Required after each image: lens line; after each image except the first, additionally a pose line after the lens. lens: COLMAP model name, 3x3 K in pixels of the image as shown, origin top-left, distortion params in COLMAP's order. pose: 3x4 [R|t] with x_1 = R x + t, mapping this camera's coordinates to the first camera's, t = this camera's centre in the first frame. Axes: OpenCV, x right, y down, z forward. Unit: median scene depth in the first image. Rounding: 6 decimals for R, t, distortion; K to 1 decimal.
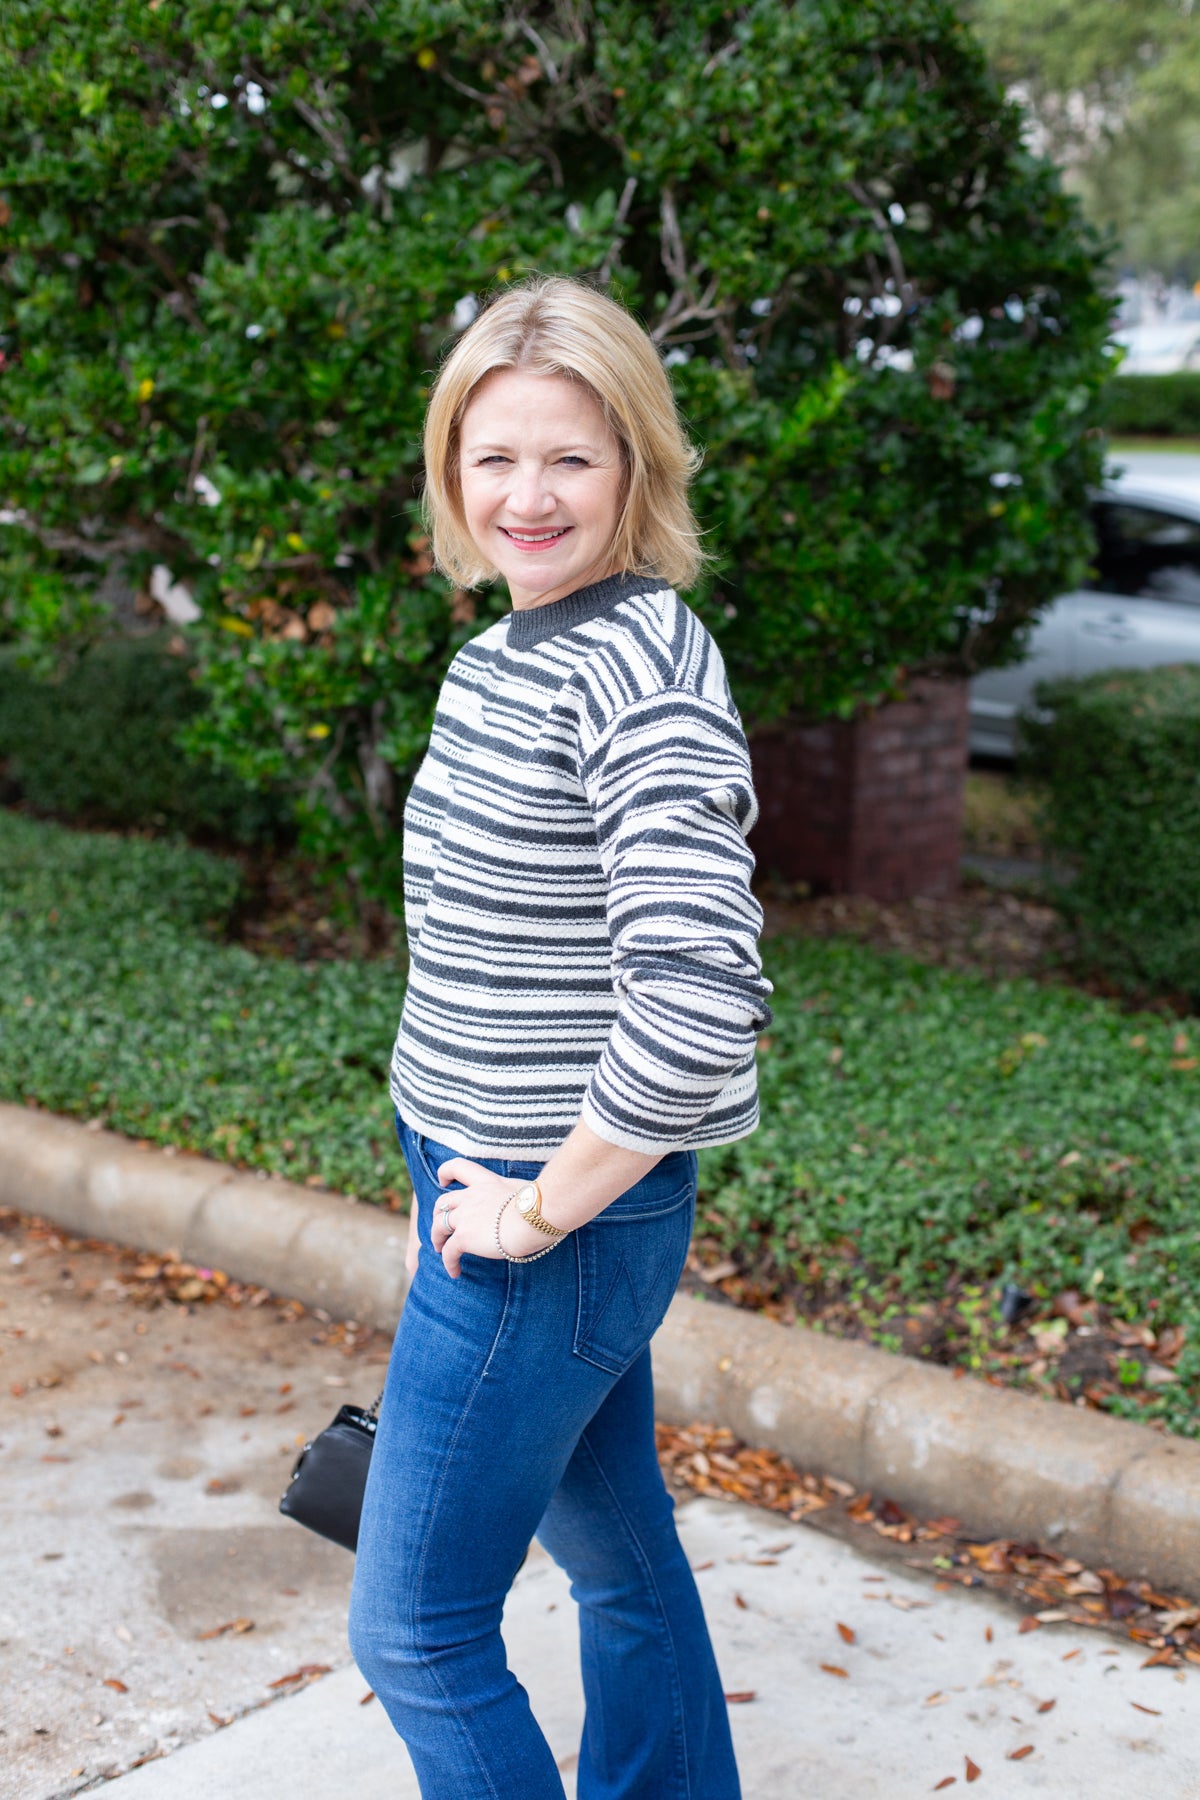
lens RADIAL K [[2654.2, 0, 597.6], [0, 2654.2, 874.9], [0, 0, 1]] dist [0.009235, -0.094190]
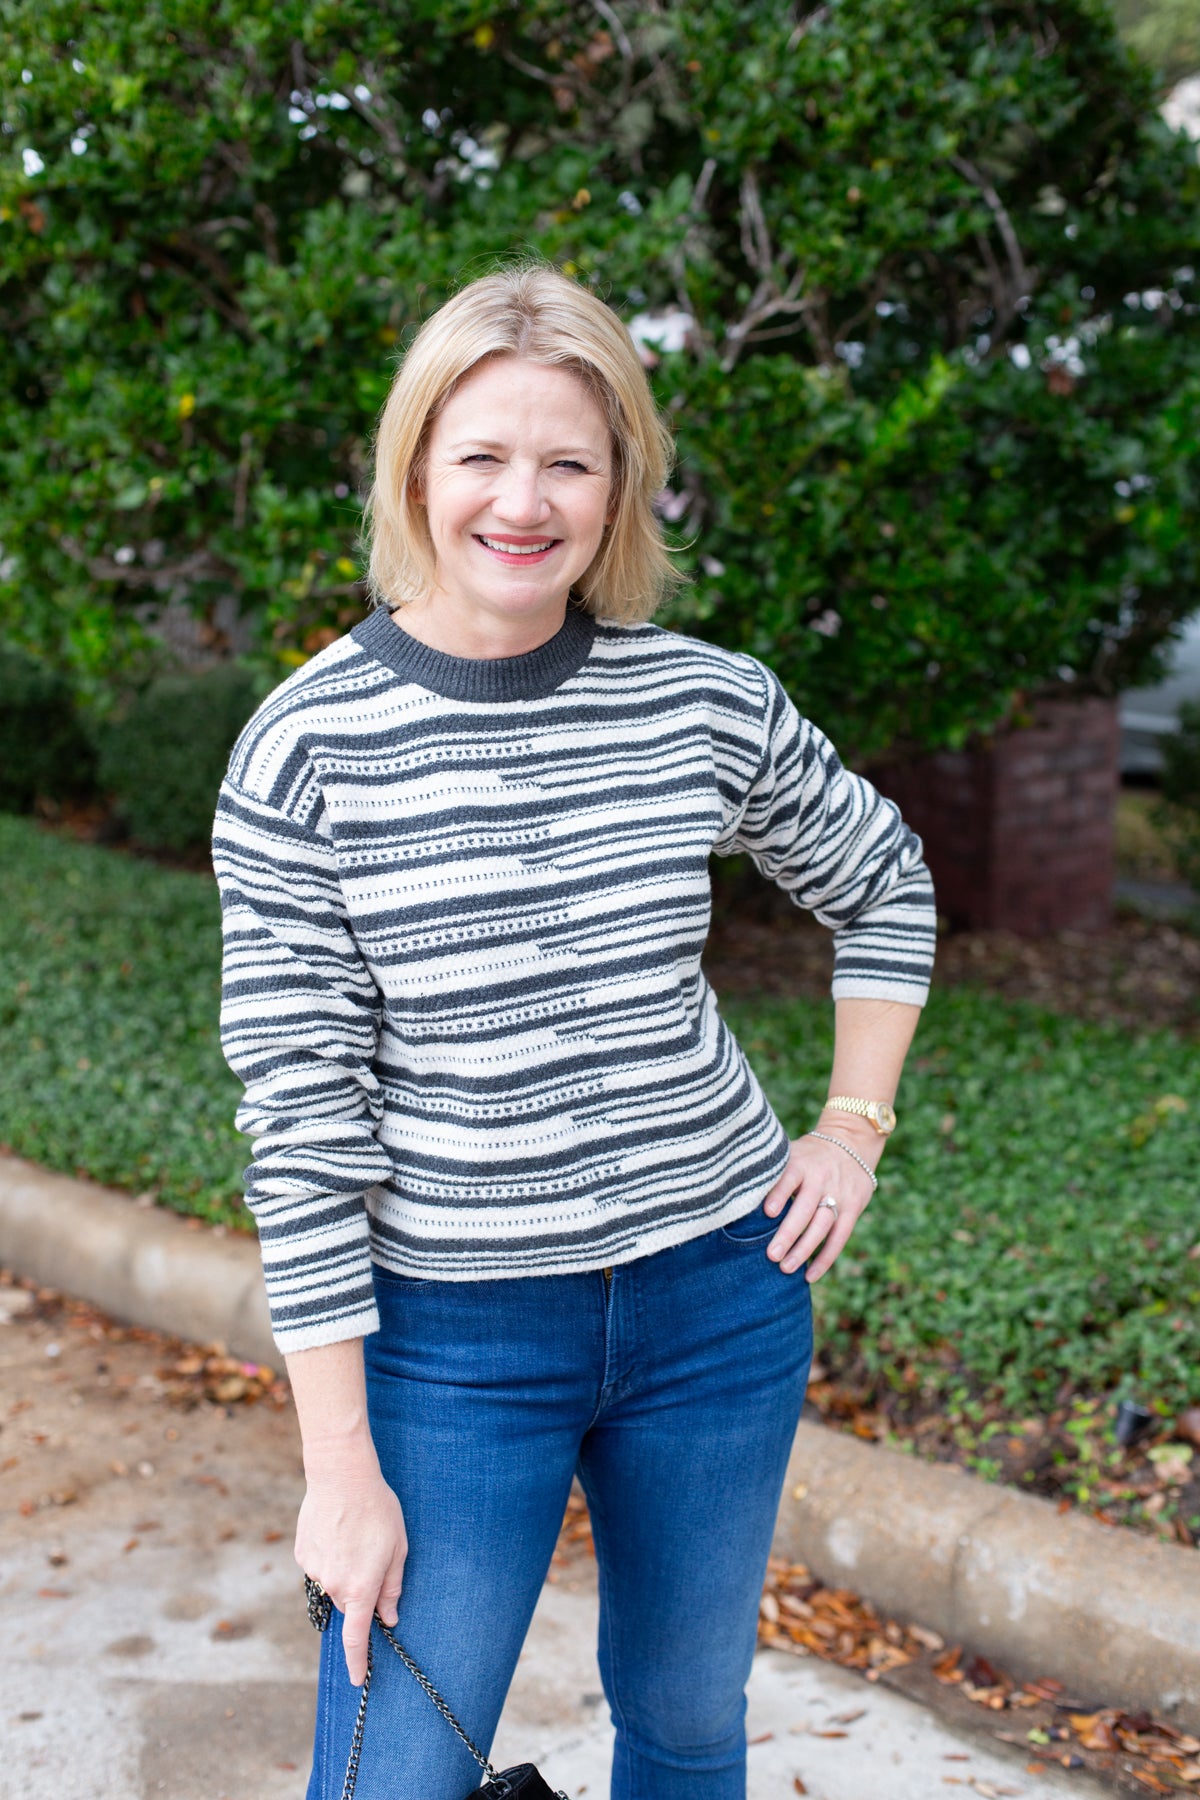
lens RADIAL K [[2654.2, 0, 597.6], [0, 2654.2, 874.9], [0, 0, 1]] dist [0.009235, -0.094190]
pose [[0.997283, -0.011415, -0.072775, 0.038105], [0.011096, 0.999927, -0.004787, -0.013702], [0.072824, 0.003967, 0.997337, 0.091619]]
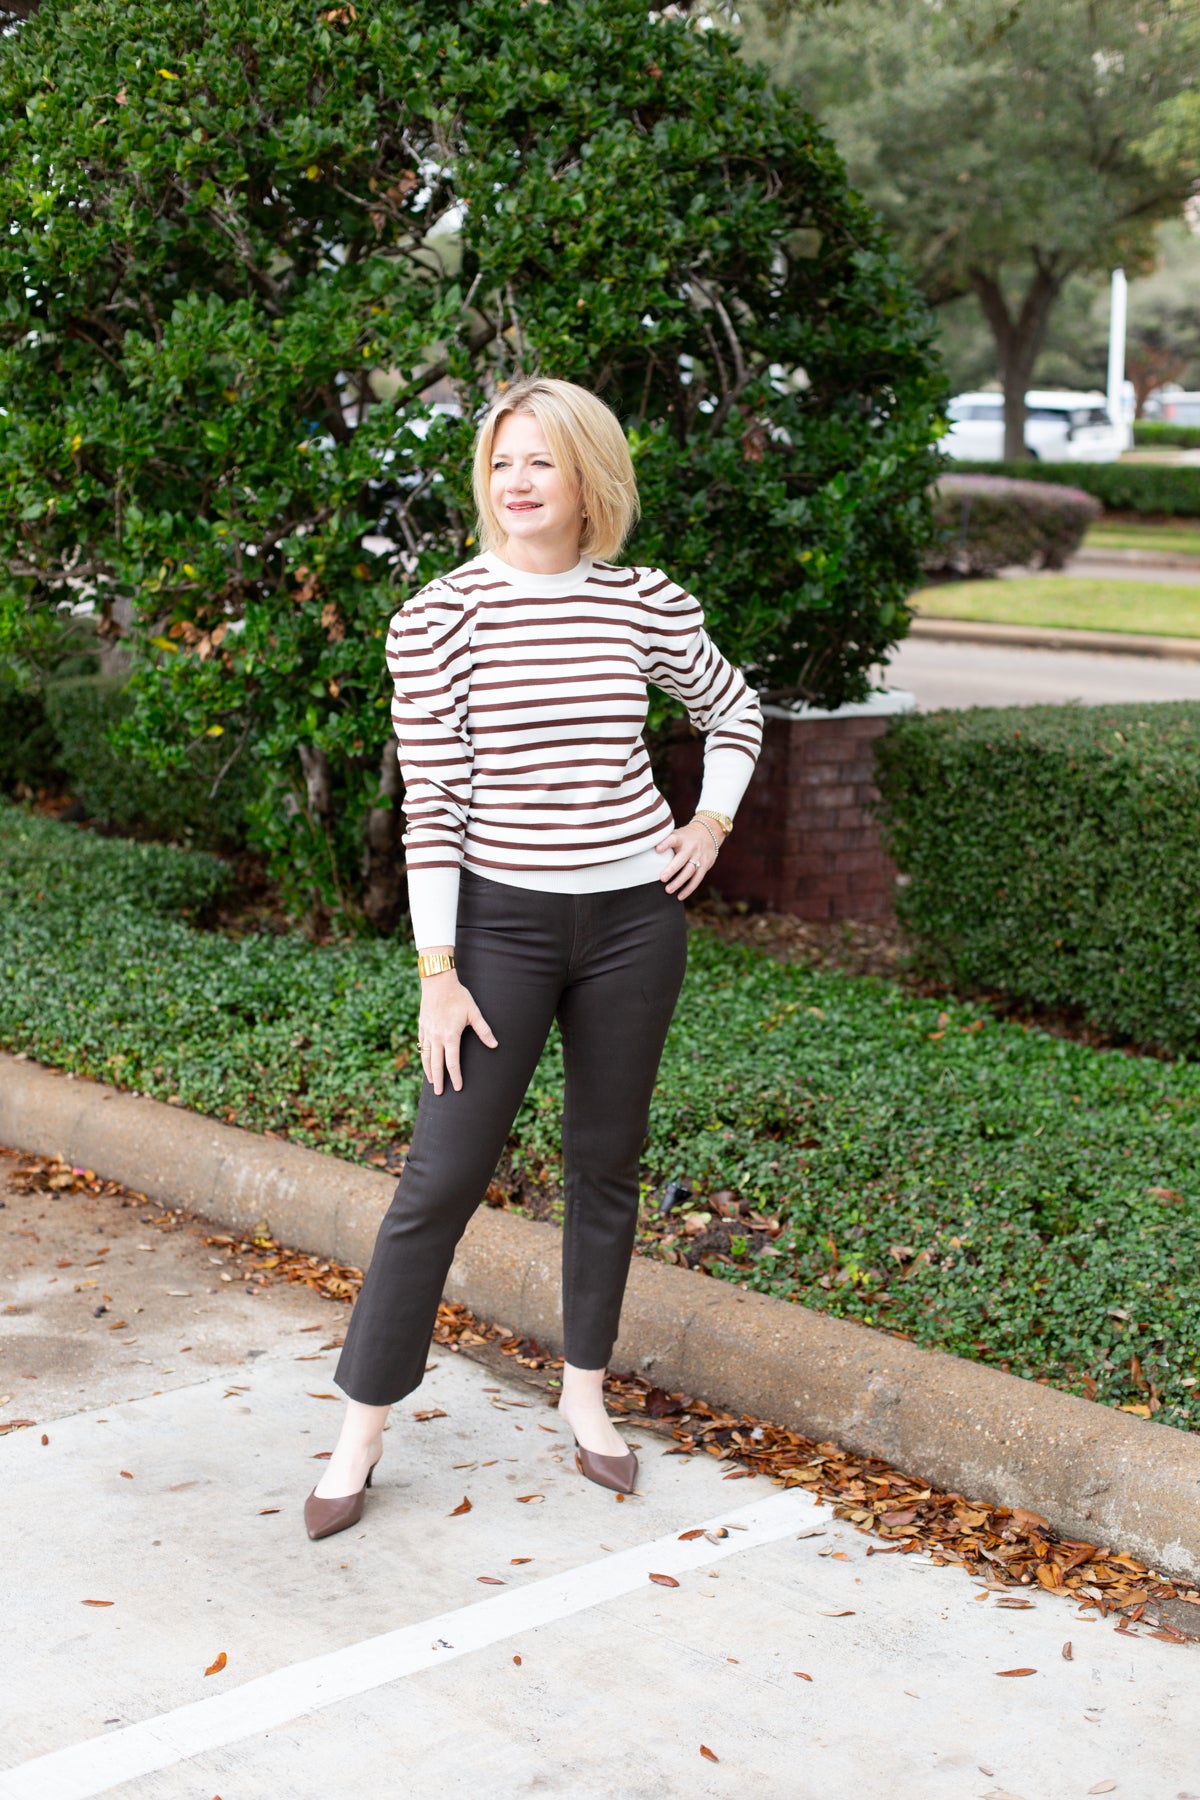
lens RADIAL K [[2654.2, 0, 597.6], [0, 2654.2, 874.9], [0, 0, 1]] dist [0.009235, -0.094190]
pose [[0.994862, 0.029793, -0.096759, 0.189956], [-0.032925, 0.998979, -0.030935, 0.043223], [0.095739, 0.033962, 0.994827, -0.172590]]
